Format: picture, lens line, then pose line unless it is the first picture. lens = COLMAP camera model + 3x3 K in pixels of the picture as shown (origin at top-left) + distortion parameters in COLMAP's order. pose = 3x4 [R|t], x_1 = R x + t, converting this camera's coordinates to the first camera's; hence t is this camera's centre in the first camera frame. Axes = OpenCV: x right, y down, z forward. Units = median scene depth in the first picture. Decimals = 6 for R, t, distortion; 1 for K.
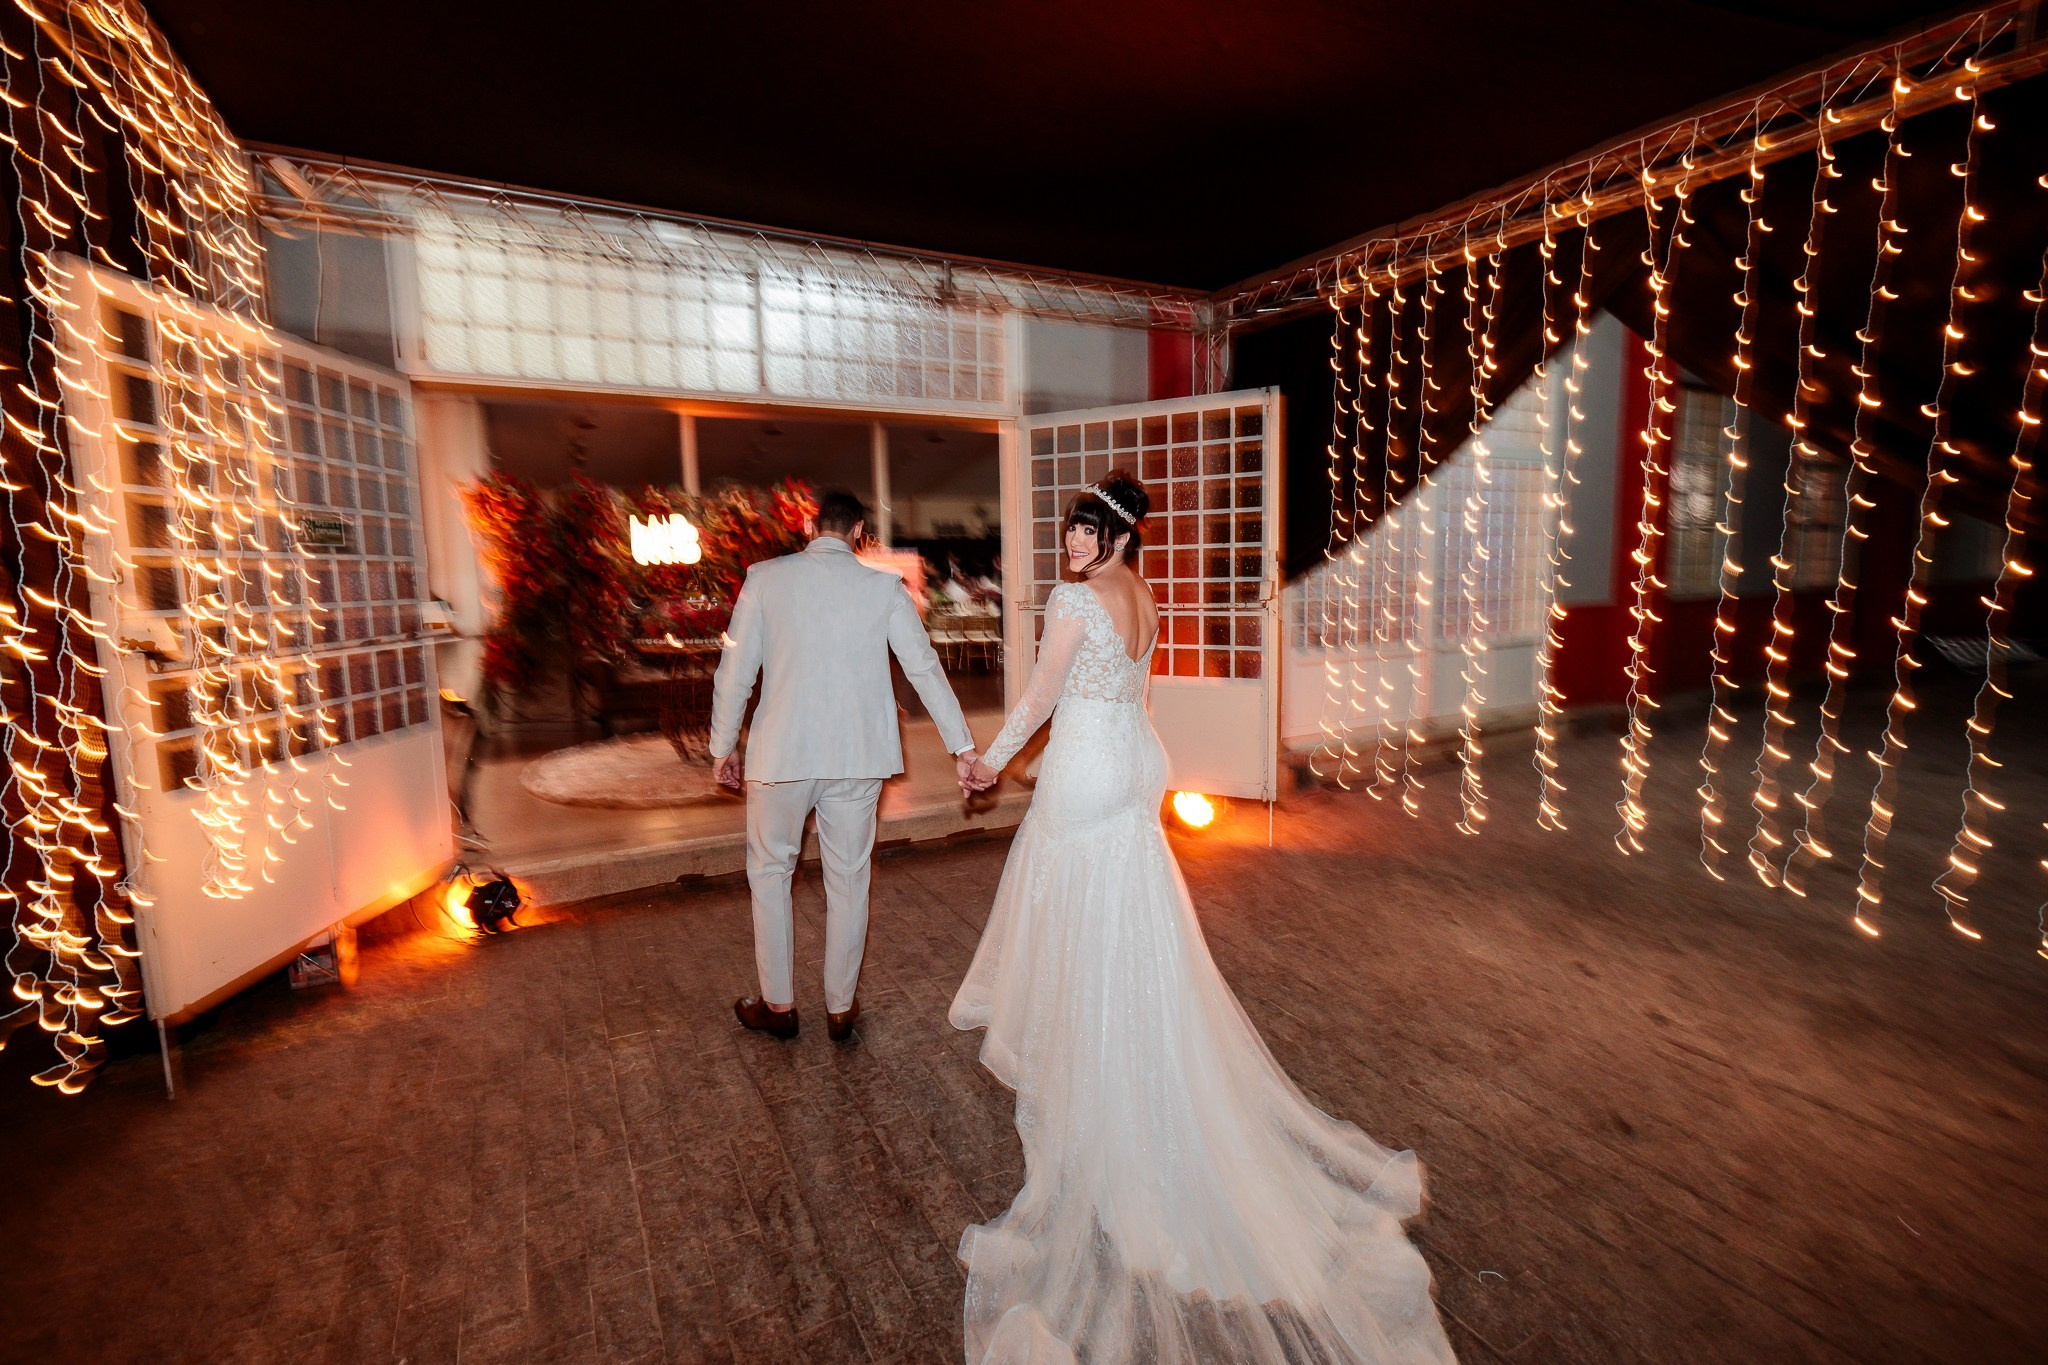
lens RADIAL K [[908.2, 0, 1020.0], [0, 908.2, 670.1], [0, 0, 1]] dist [0.002428, -0.000800]
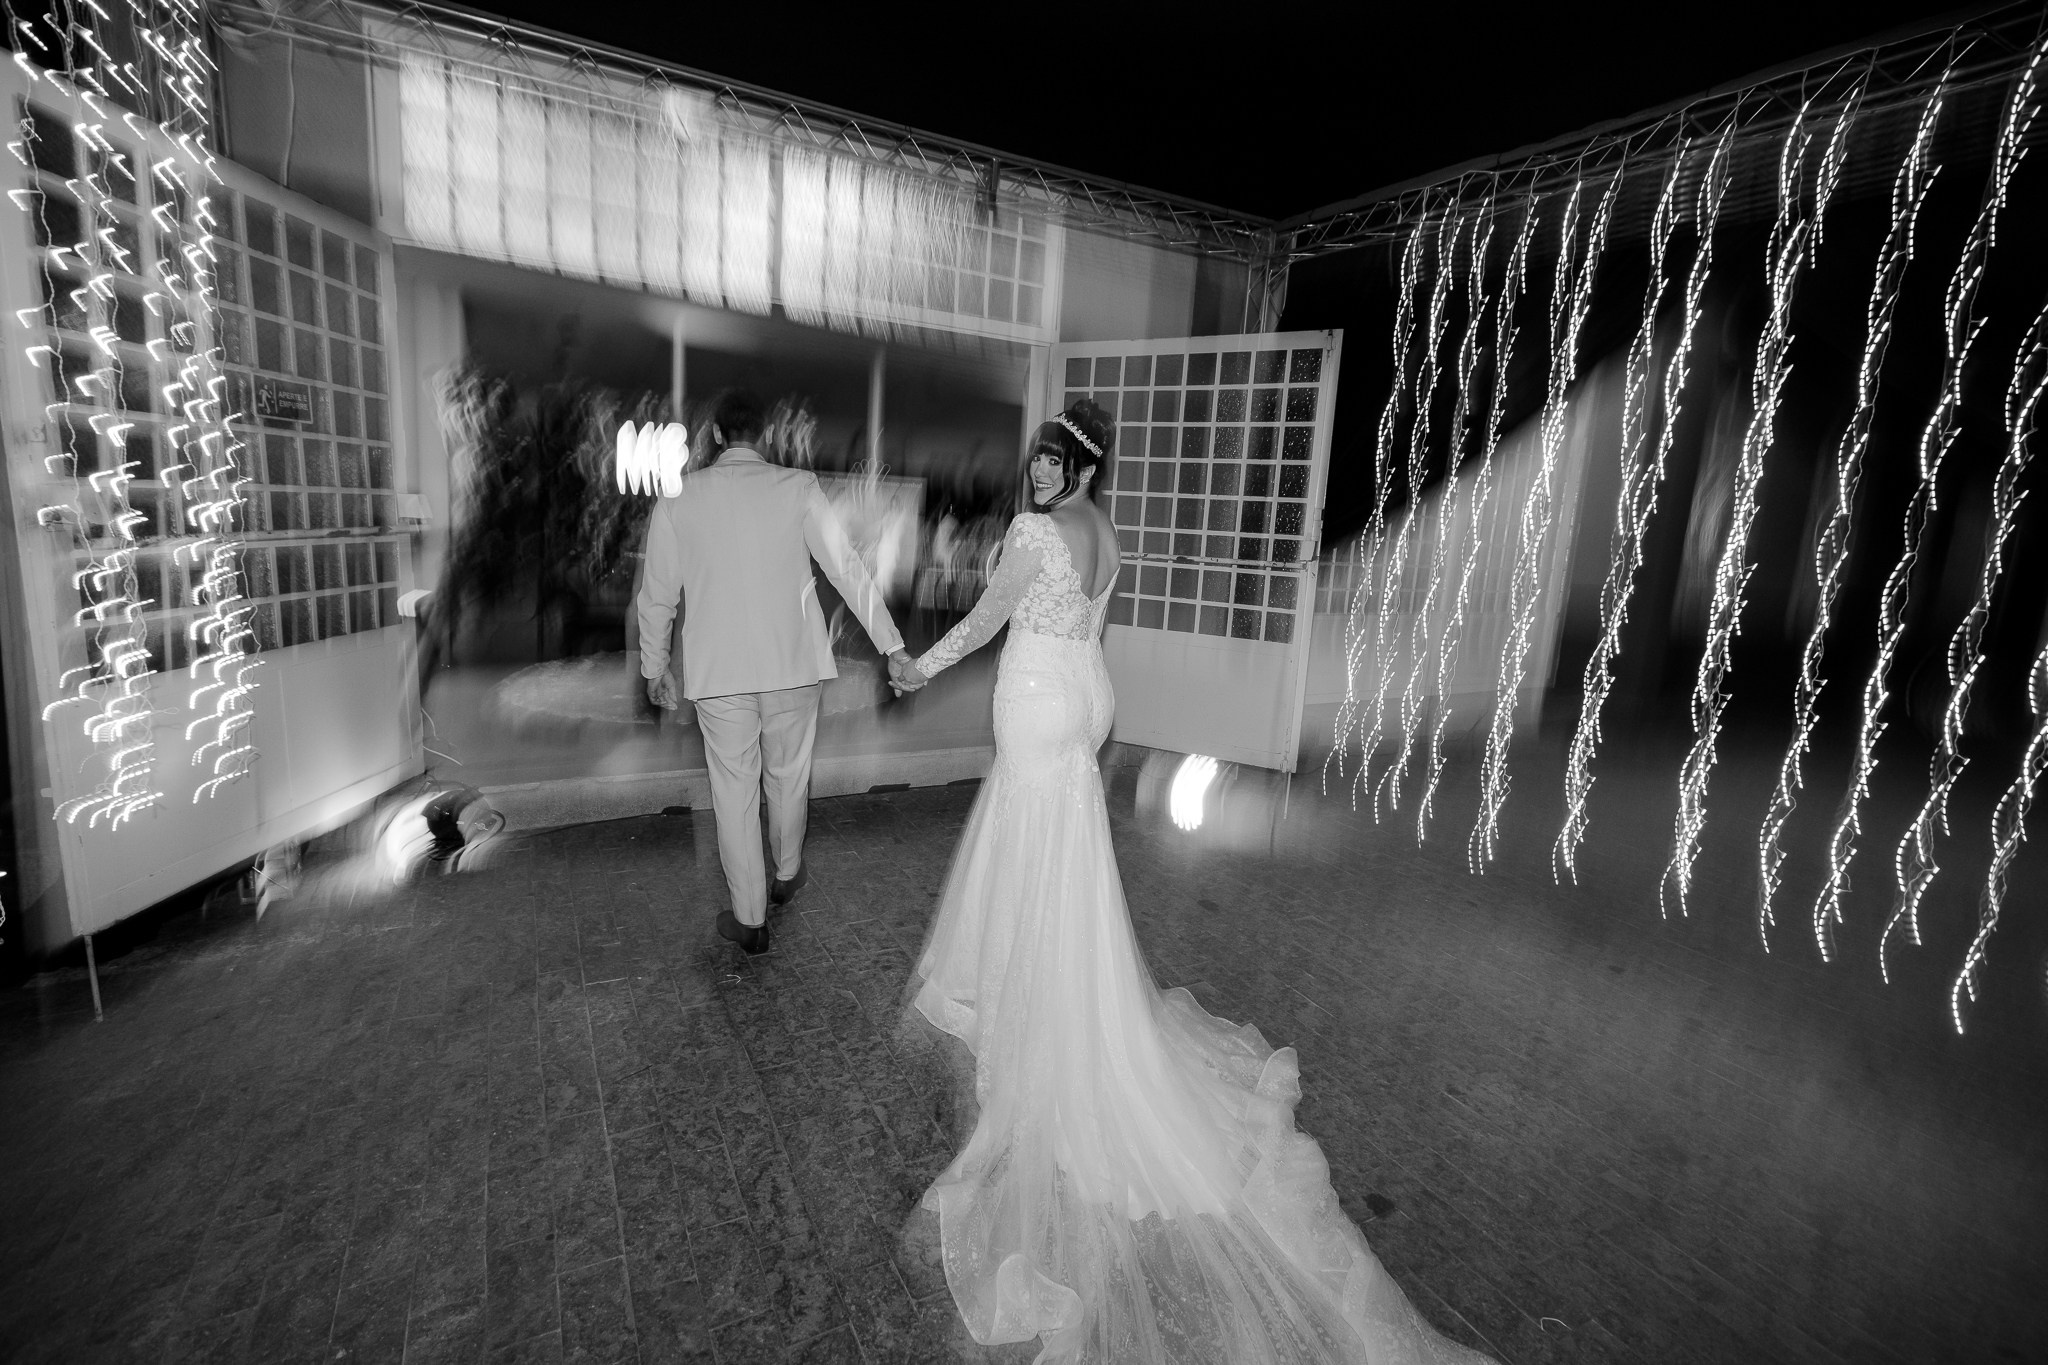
lens RADIAL K [[908.2, 0, 1020.0], [0, 908.2, 670.1], [0, 0, 1]] dist [0.002428, -0.000800]
pose [[0.997177, 0.072762, 0.018526, -0.062880], [-0.073785, 0.995325, 0.062320, -0.002082], [-0.013905, -0.063511, 0.997884, 0.110842]]
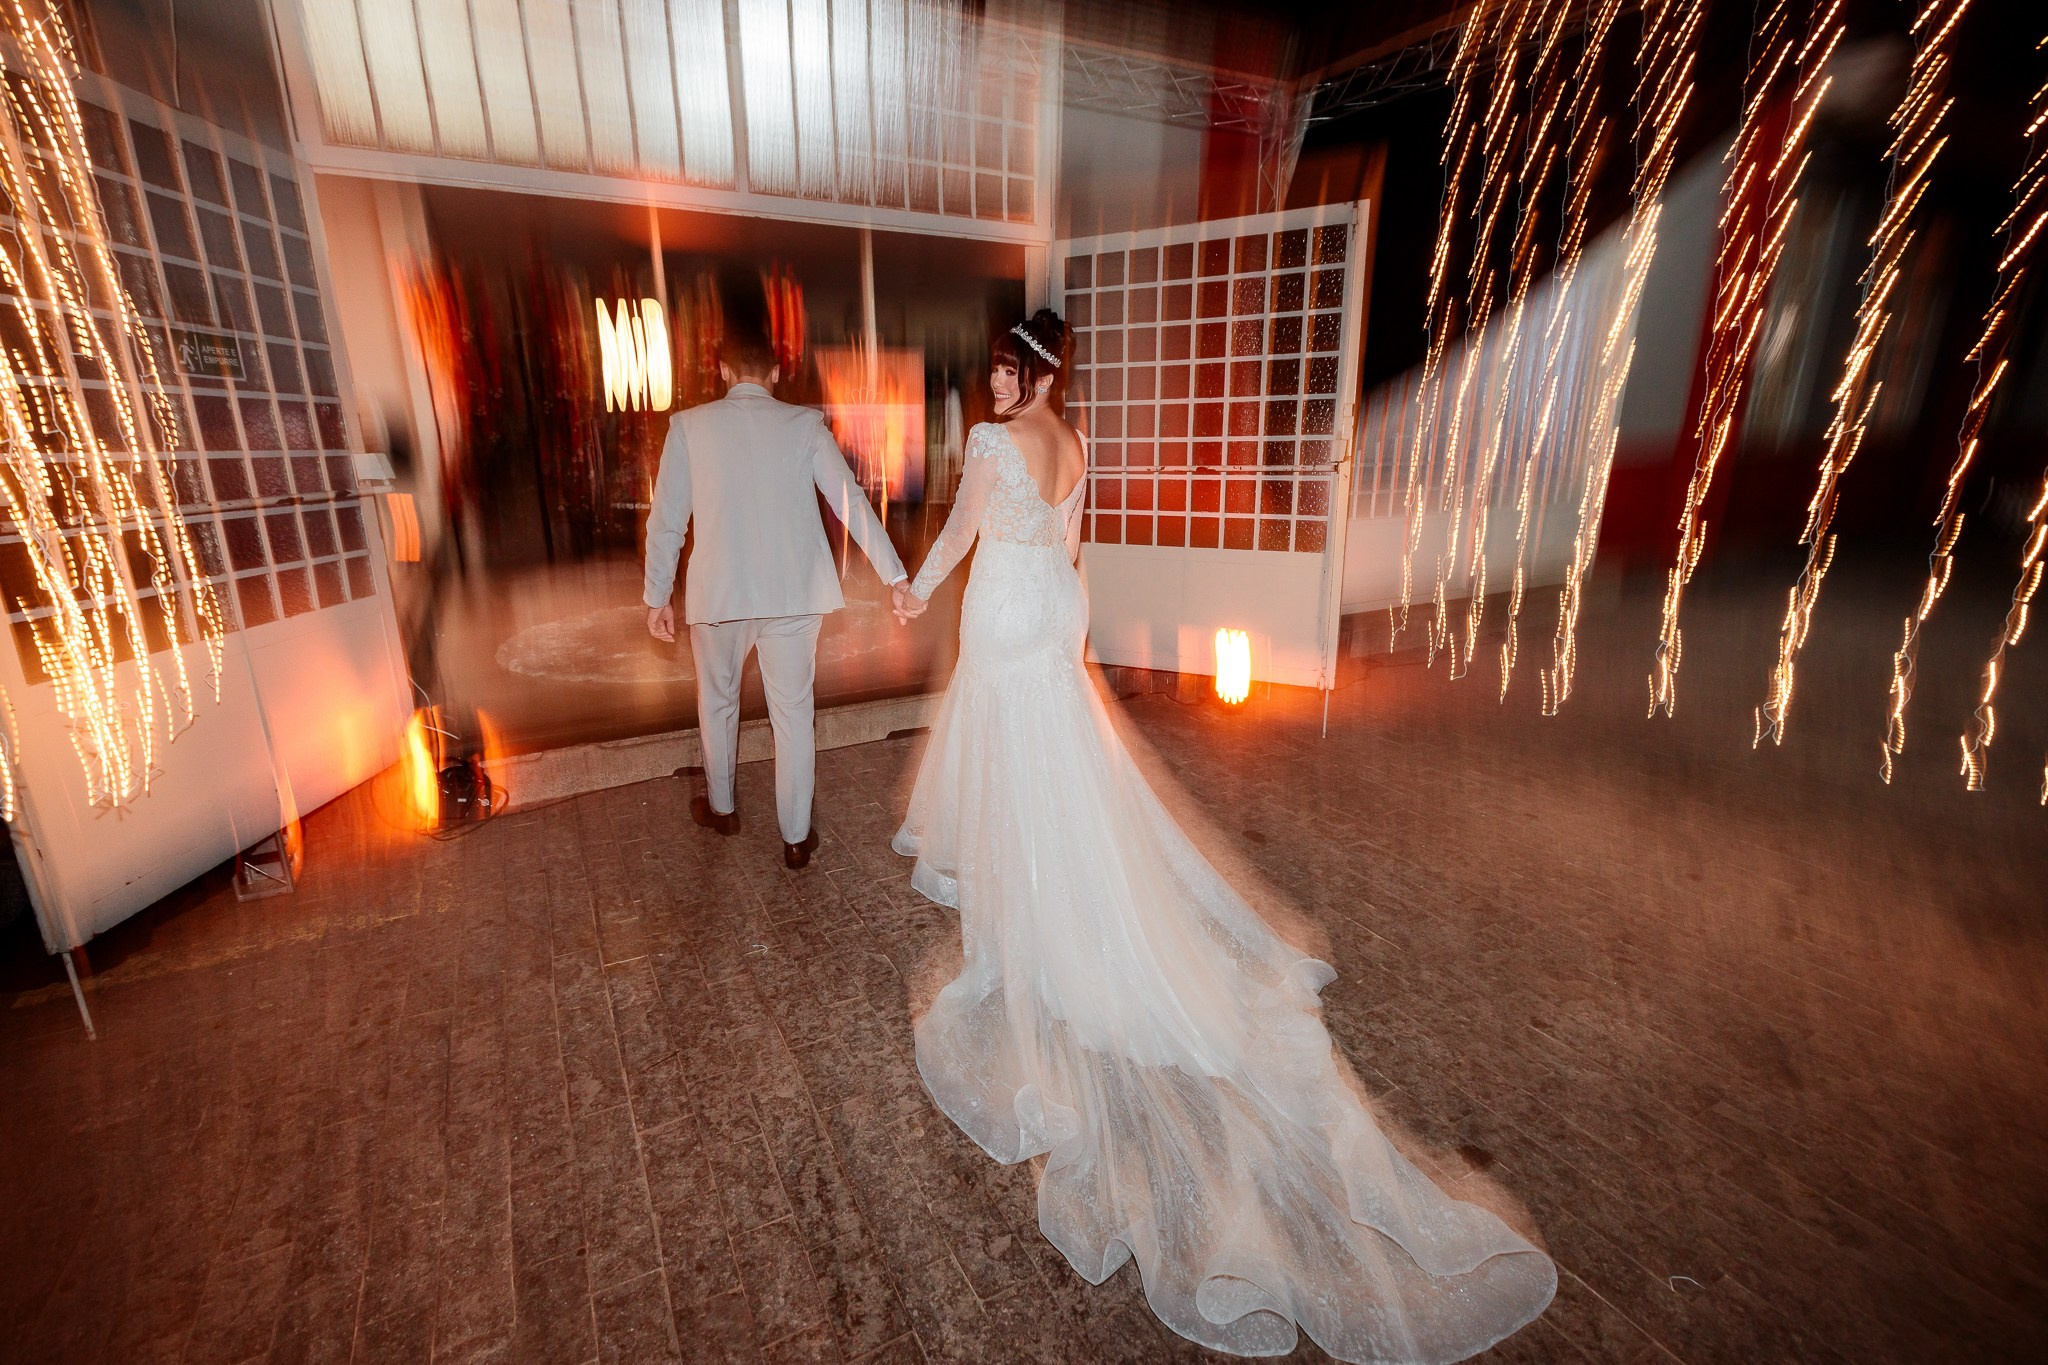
lens RADIAL K [[908.2, 0, 1020.0], [0, 908.2, 670.1], [0, 0, 1]] dist [0.002428, -0.000800]
pose [[0.999925, 0.005862, 0.010708, -0.078197], [-0.007301, 0.990165, 0.139712, 0.002272], [-0.009784, -0.139779, 0.990134, 0.209220]]
